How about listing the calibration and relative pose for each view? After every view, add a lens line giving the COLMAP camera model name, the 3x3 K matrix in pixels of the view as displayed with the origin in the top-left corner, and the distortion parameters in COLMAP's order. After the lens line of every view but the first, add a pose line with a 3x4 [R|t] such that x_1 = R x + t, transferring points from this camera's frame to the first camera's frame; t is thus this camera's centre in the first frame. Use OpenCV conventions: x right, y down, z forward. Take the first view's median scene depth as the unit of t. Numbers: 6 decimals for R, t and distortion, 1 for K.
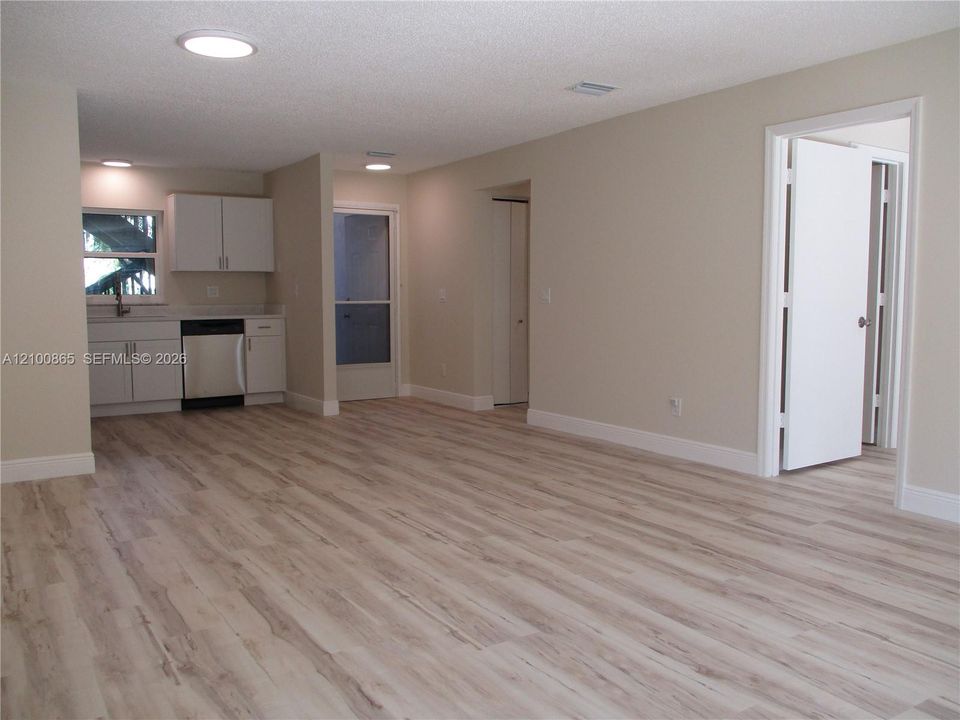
lens RADIAL K [[802.7, 0, 485.6], [0, 802.7, 360.1], [0, 0, 1]] dist [-0.016428, -0.002745]
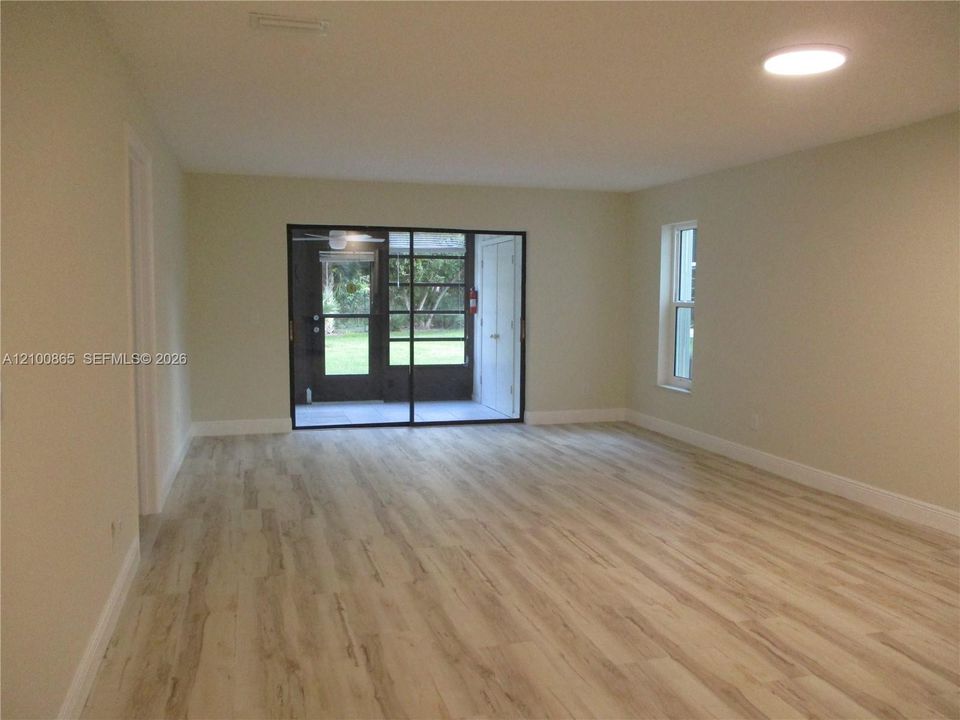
lens RADIAL K [[802.7, 0, 485.6], [0, 802.7, 360.1], [0, 0, 1]] dist [-0.016428, -0.002745]
pose [[-0.959631, -0.030897, 0.279561, -0.232653], [0.016794, 0.985880, 0.166607, -0.202441], [-0.280762, 0.164576, -0.945562, 1.822708]]
